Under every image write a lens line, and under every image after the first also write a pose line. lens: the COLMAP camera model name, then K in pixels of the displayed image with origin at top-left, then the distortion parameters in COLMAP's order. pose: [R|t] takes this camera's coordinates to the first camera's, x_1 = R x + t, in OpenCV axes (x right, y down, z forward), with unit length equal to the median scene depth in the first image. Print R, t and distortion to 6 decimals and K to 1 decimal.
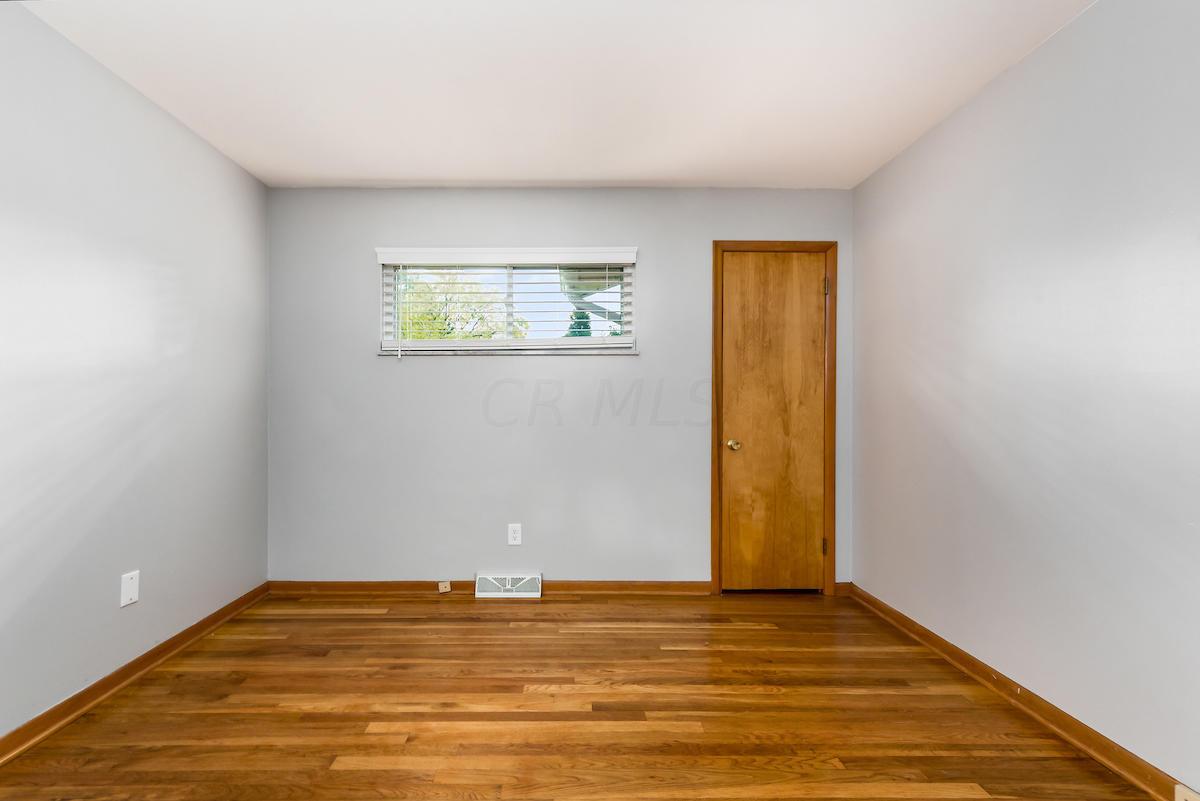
lens RADIAL K [[482.6, 0, 572.9], [0, 482.6, 401.2], [0, 0, 1]] dist [-0.000935, -0.000362]
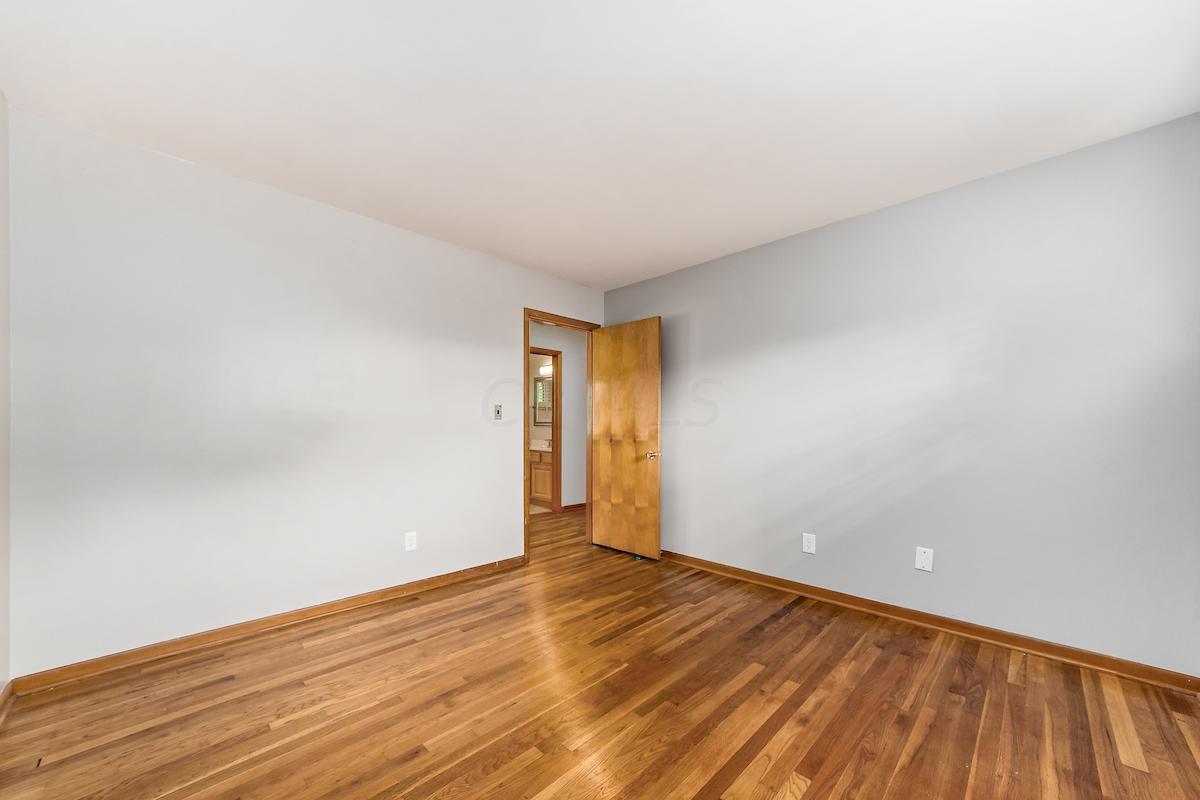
lens RADIAL K [[446.4, 0, 594.9], [0, 446.4, 409.4], [0, 0, 1]] dist [-0.000130, 0.000461]
pose [[-0.702211, -0.029706, -0.711348, 0.471868], [0.005587, 0.998868, -0.047228, 0.012371], [0.711947, -0.037138, -0.701251, 0.886460]]
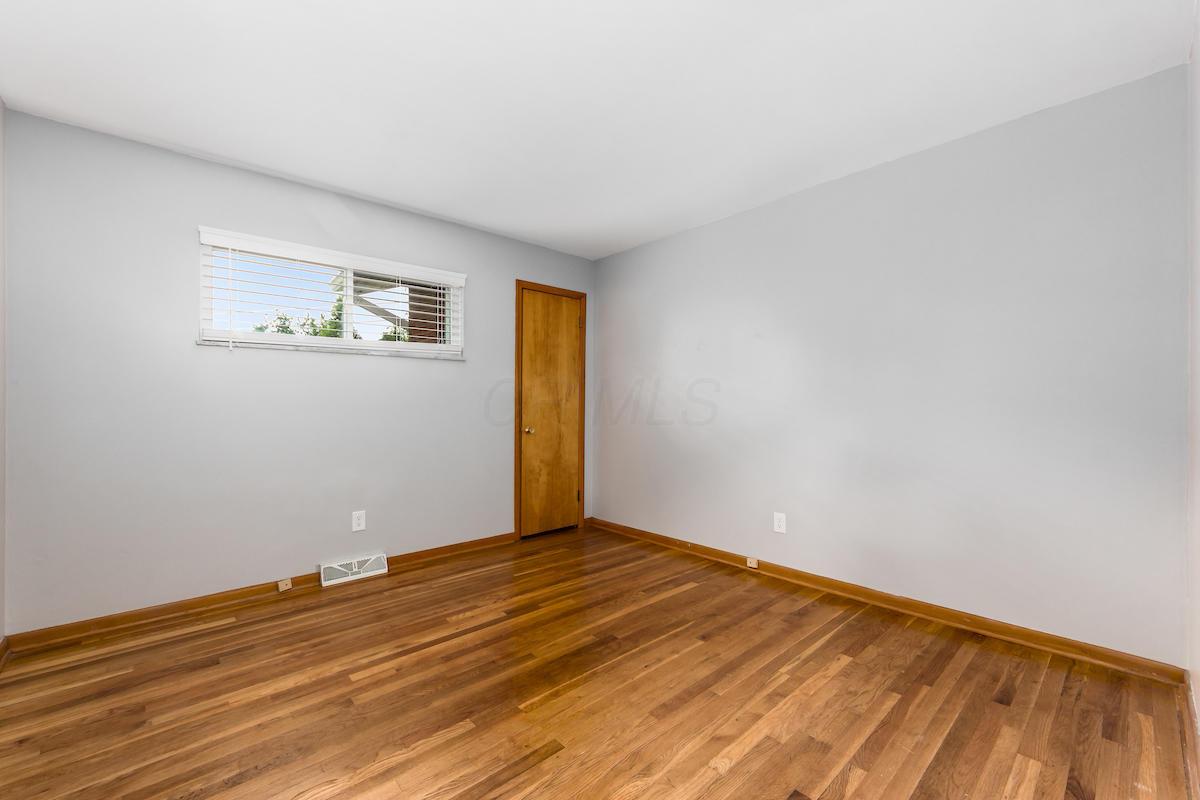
lens RADIAL K [[482.6, 0, 572.9], [0, 482.6, 400.7], [0, 0, 1]] dist [-0.000935, -0.000362]
pose [[0.765170, 0.003459, 0.643819, -0.461954], [-0.004998, 0.999987, 0.000567, 0.004740], [-0.643809, -0.003652, 0.765178, -0.135255]]
